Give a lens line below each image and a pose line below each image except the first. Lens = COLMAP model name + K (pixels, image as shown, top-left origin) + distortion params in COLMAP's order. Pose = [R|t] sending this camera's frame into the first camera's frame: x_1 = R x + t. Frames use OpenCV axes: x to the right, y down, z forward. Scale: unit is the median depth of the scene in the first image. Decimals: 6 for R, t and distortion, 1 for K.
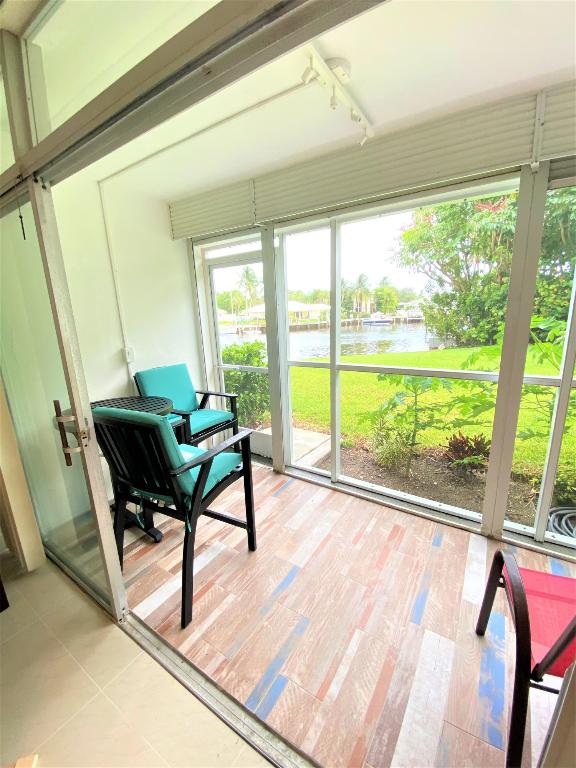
lens RADIAL K [[311.0, 0, 288.0], [0, 311.0, 387.1], [0, 0, 1]] dist [0.002920, -0.011774]
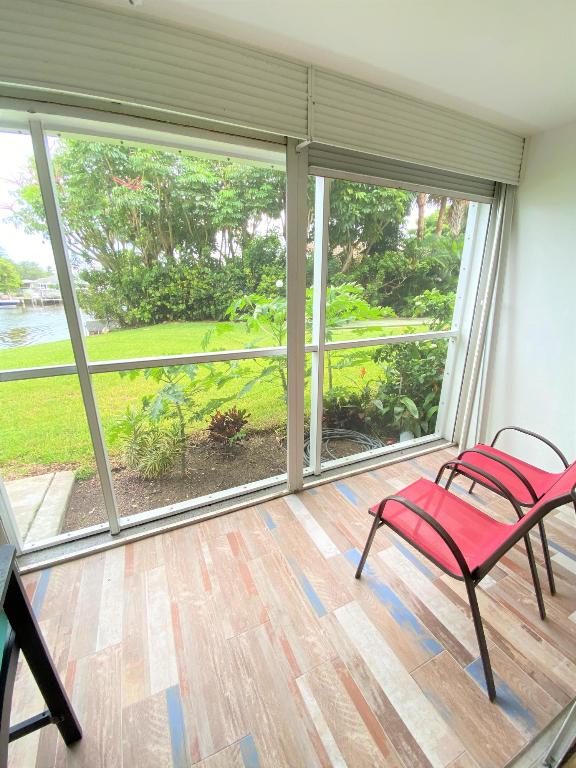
lens RADIAL K [[311.0, 0, 289.6], [0, 311.0, 385.6], [0, 0, 1]] dist [0.002920, -0.011774]
pose [[0.517313, -0.225787, 0.825474, -0.037302], [0.182050, 0.971525, 0.151647, -0.012177], [-0.836209, 0.071828, 0.543687, 0.069784]]
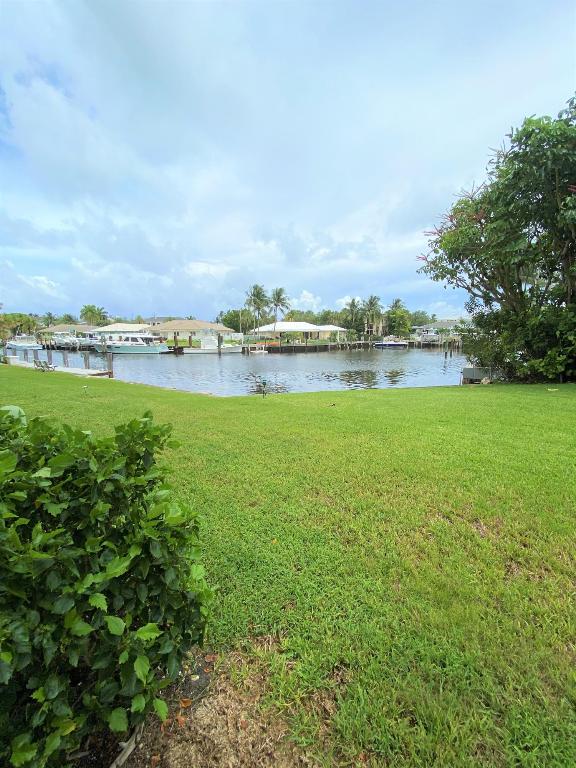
lens RADIAL K [[311.0, 0, 292.6], [0, 311.0, 379.3], [0, 0, 1]] dist [0.002920, -0.011774]
pose [[0.999438, 0.031363, -0.011815, 0.018935], [-0.032278, 0.995649, -0.087414, -0.069245], [0.009022, 0.087746, 0.996102, 0.310273]]
